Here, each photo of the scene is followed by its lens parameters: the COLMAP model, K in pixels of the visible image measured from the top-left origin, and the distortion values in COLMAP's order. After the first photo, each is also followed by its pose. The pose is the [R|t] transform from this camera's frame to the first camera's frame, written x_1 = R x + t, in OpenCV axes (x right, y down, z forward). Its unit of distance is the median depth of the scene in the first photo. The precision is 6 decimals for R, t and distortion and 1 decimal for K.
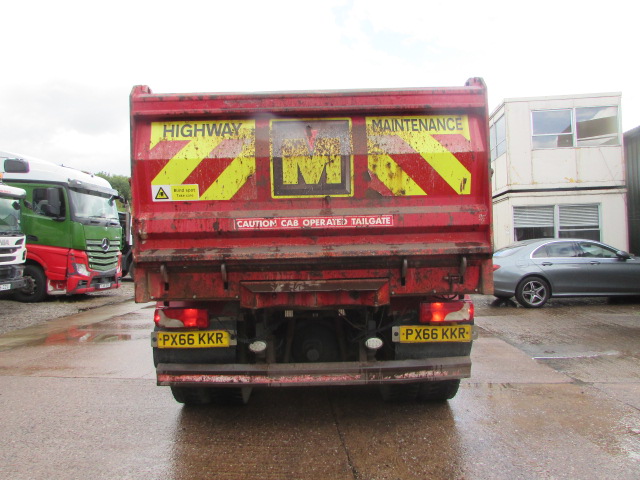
lens RADIAL K [[441.8, 0, 320.0], [0, 441.8, 240.0], [0, 0, 1]] dist [-0.022119, 0.000757]
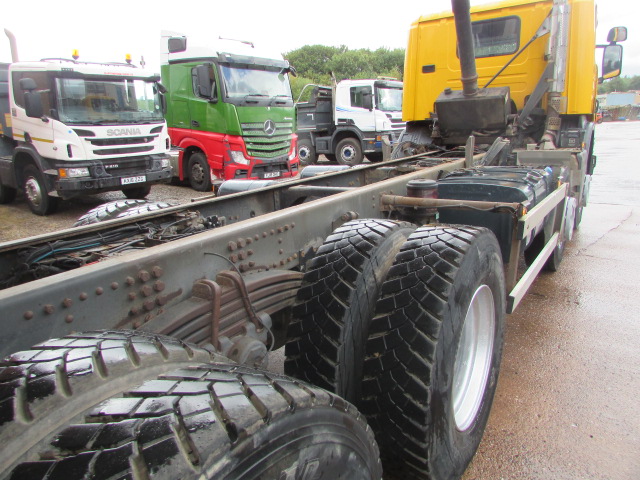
lens RADIAL K [[441.8, 0, 320.0], [0, 441.8, 240.0], [0, 0, 1]] dist [-0.022119, 0.000757]
pose [[0.811275, 0.115608, -0.573121, 0.134907], [0.045759, 0.964694, 0.259368, 0.003085], [0.582871, -0.236644, 0.777342, 0.353569]]
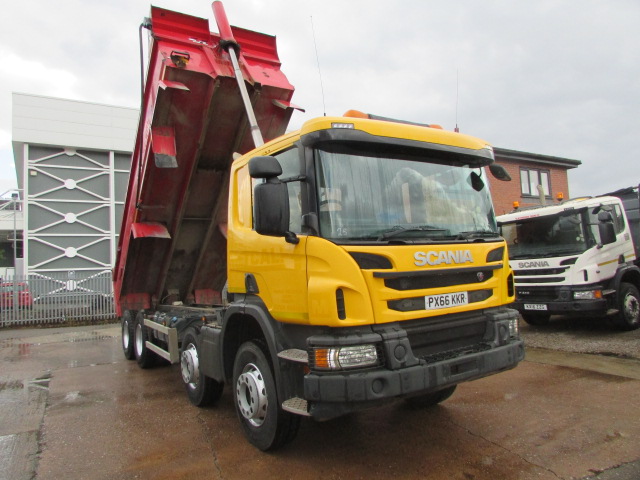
lens RADIAL K [[441.8, 0, 320.0], [0, 441.8, 240.0], [0, 0, 1]] dist [-0.022119, 0.000757]
pose [[0.538792, -0.183908, -0.822120, -0.356743], [0.114015, 0.982821, -0.145135, 0.028228], [0.834688, -0.015537, 0.550504, 0.522381]]
